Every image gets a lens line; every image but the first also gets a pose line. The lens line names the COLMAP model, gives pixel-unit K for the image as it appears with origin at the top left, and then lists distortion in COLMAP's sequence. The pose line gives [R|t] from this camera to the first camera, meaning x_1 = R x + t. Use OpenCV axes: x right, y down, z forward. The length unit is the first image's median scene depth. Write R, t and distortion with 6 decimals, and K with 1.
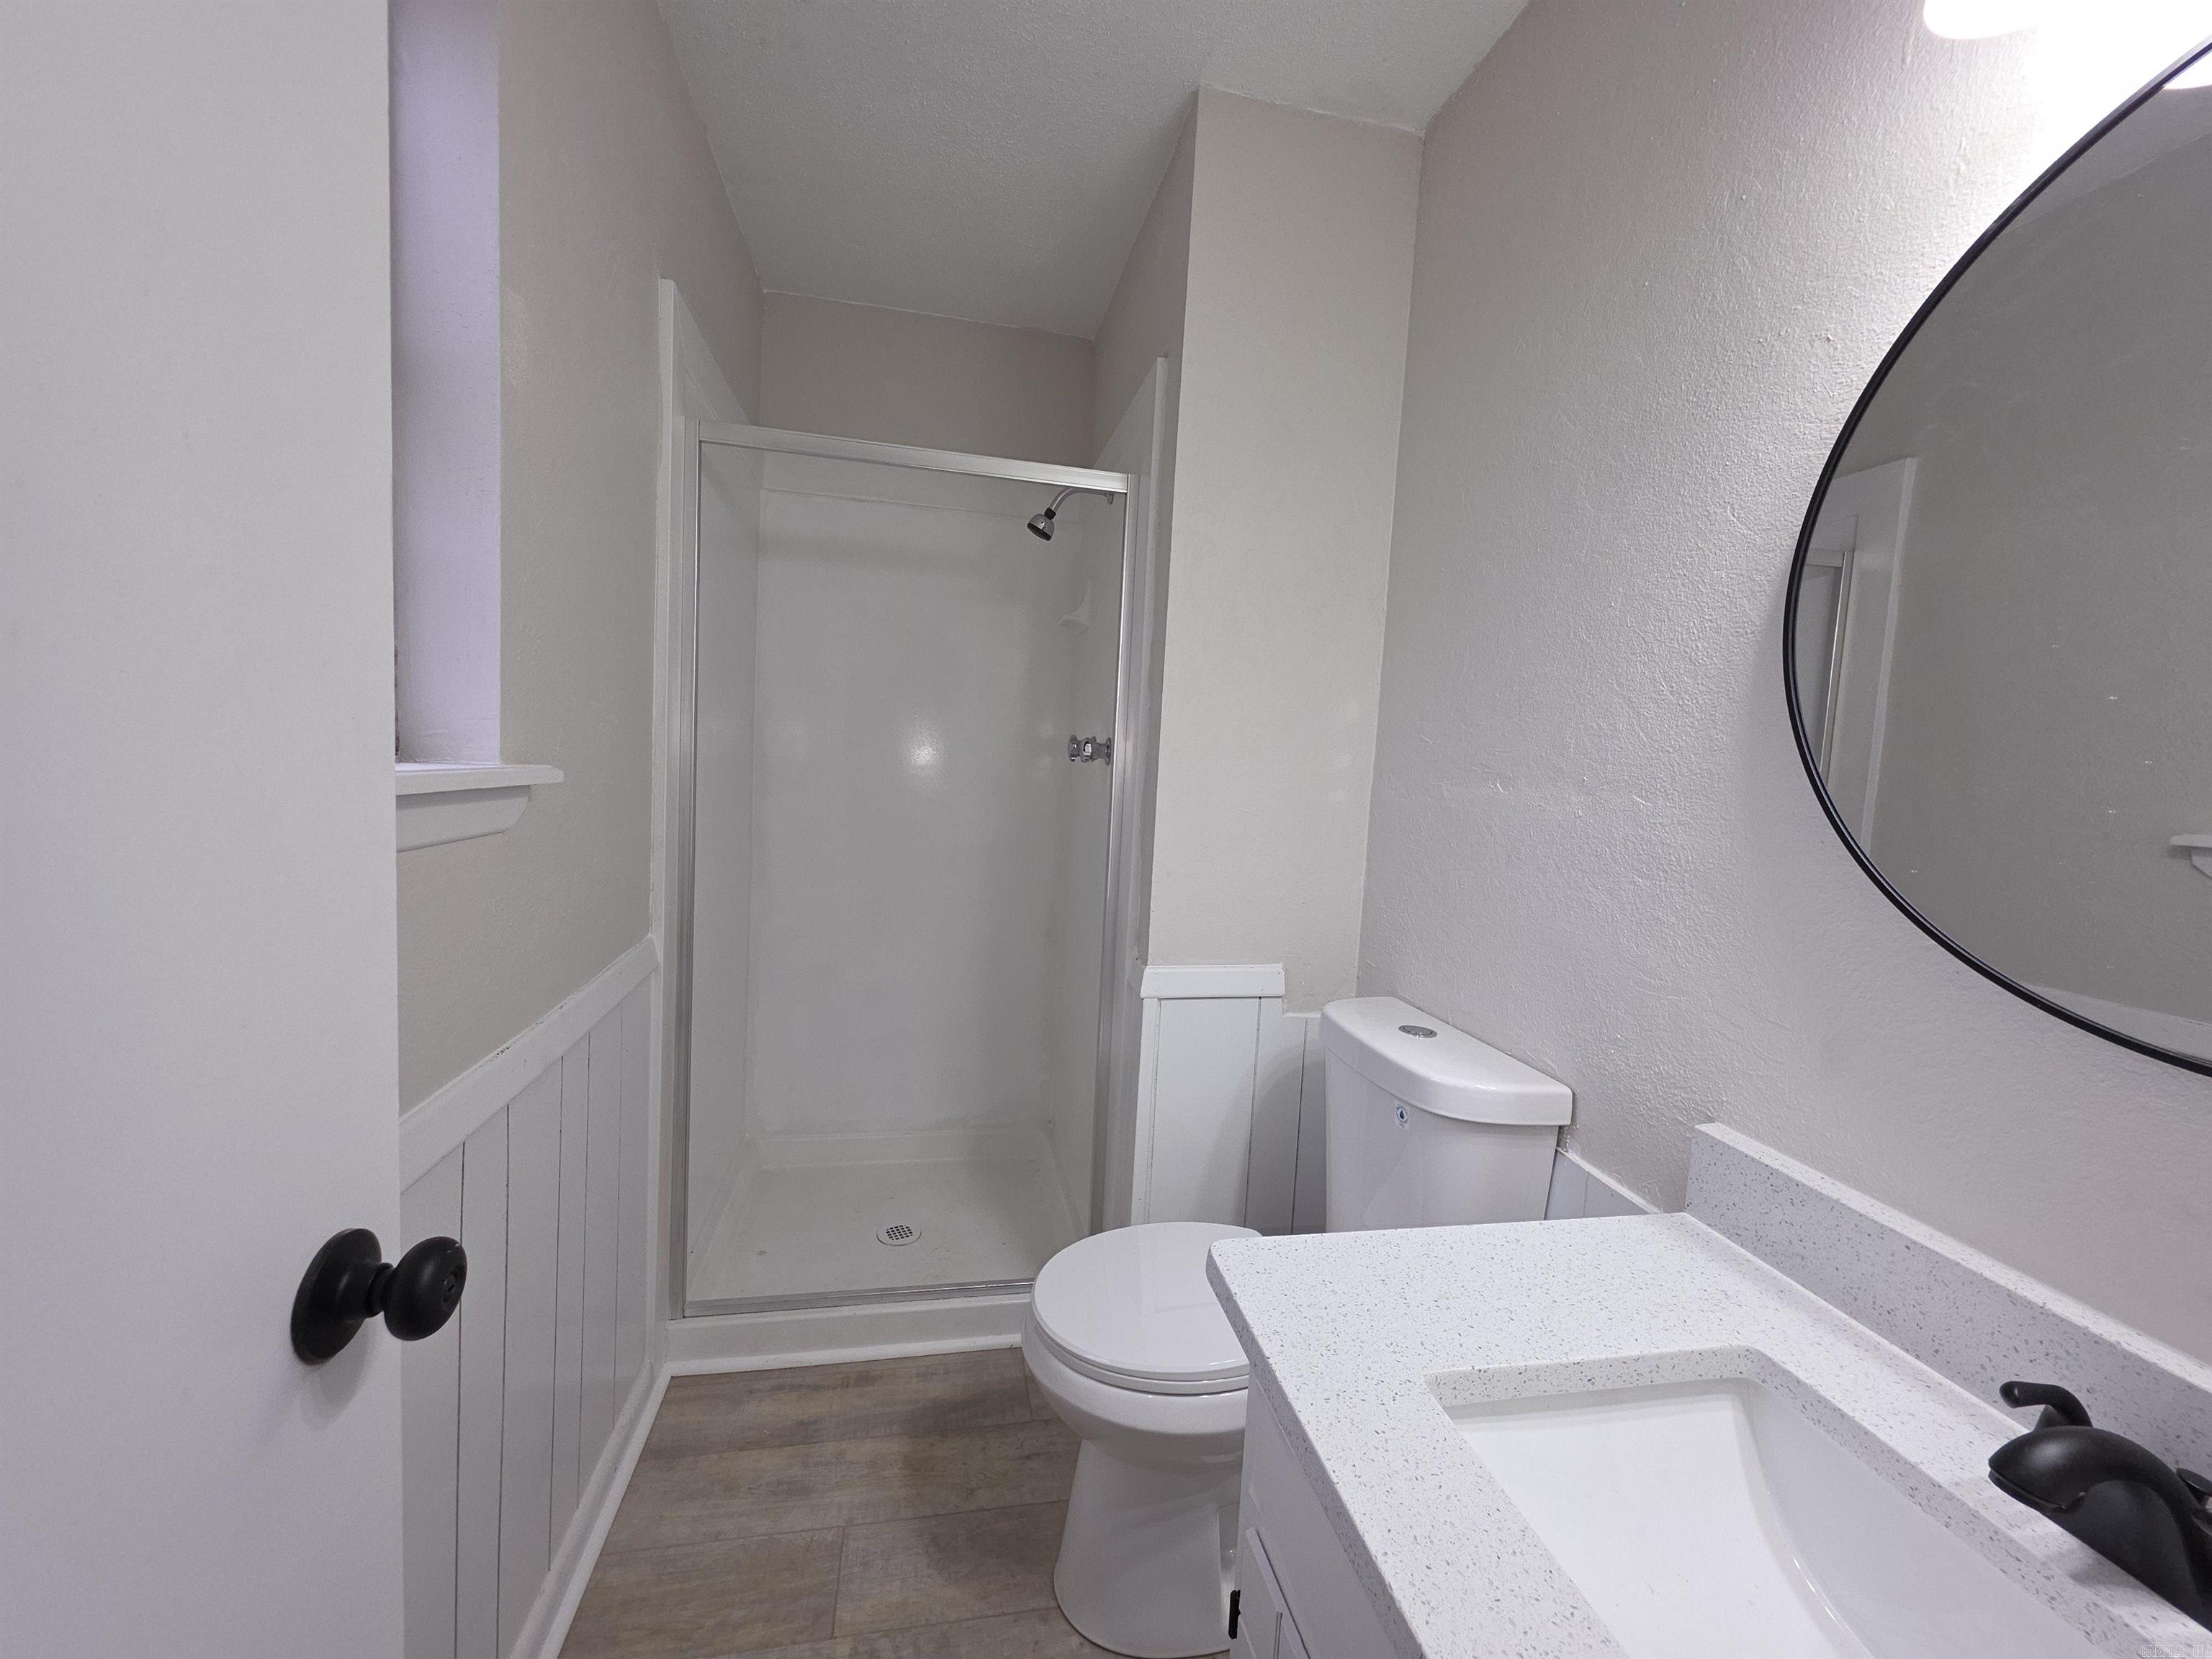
lens RADIAL K [[883.3, 0, 1114.7], [0, 883.3, 816.2], [0, 0, 1]] dist [0.000405, 0.000372]
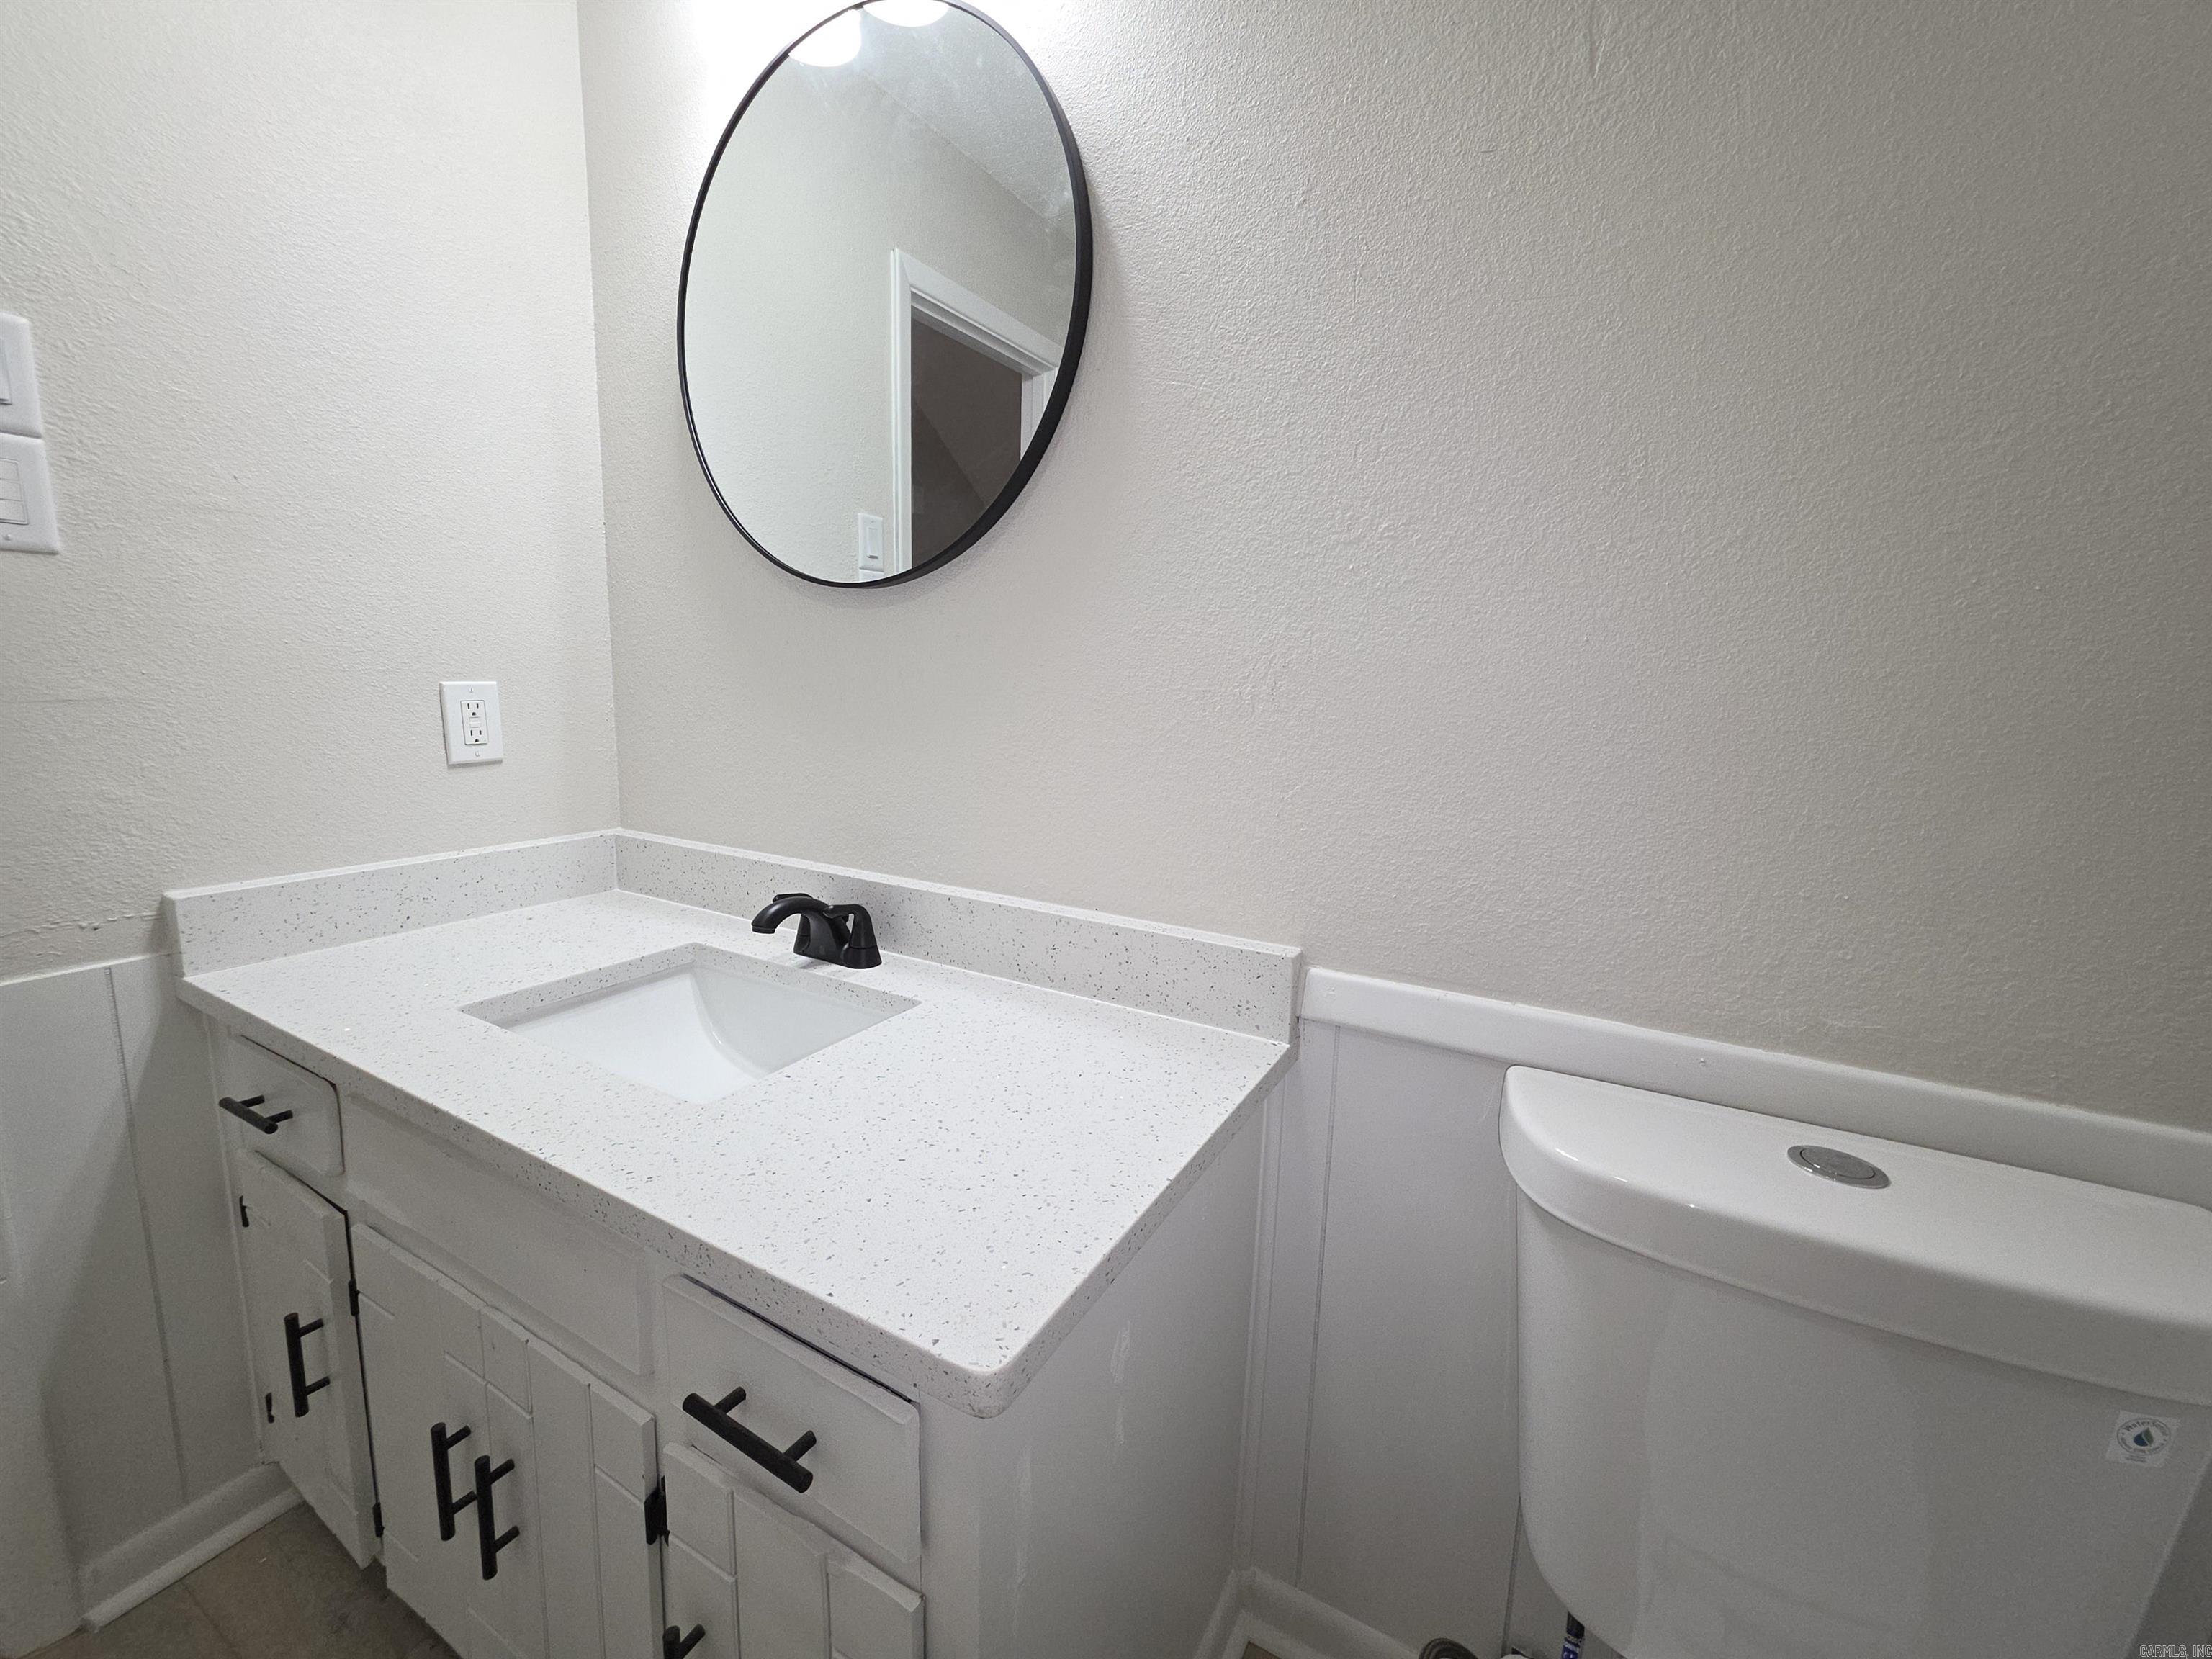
lens RADIAL K [[877.0, 0, 1113.3], [0, 877.0, 817.6], [0, 0, 1]] dist [0.007143, -0.002966]
pose [[0.651851, -0.147263, 0.743911, 0.011084], [0.062263, 0.988045, 0.141034, 0.098523], [-0.755787, -0.045615, 0.653227, -0.403994]]
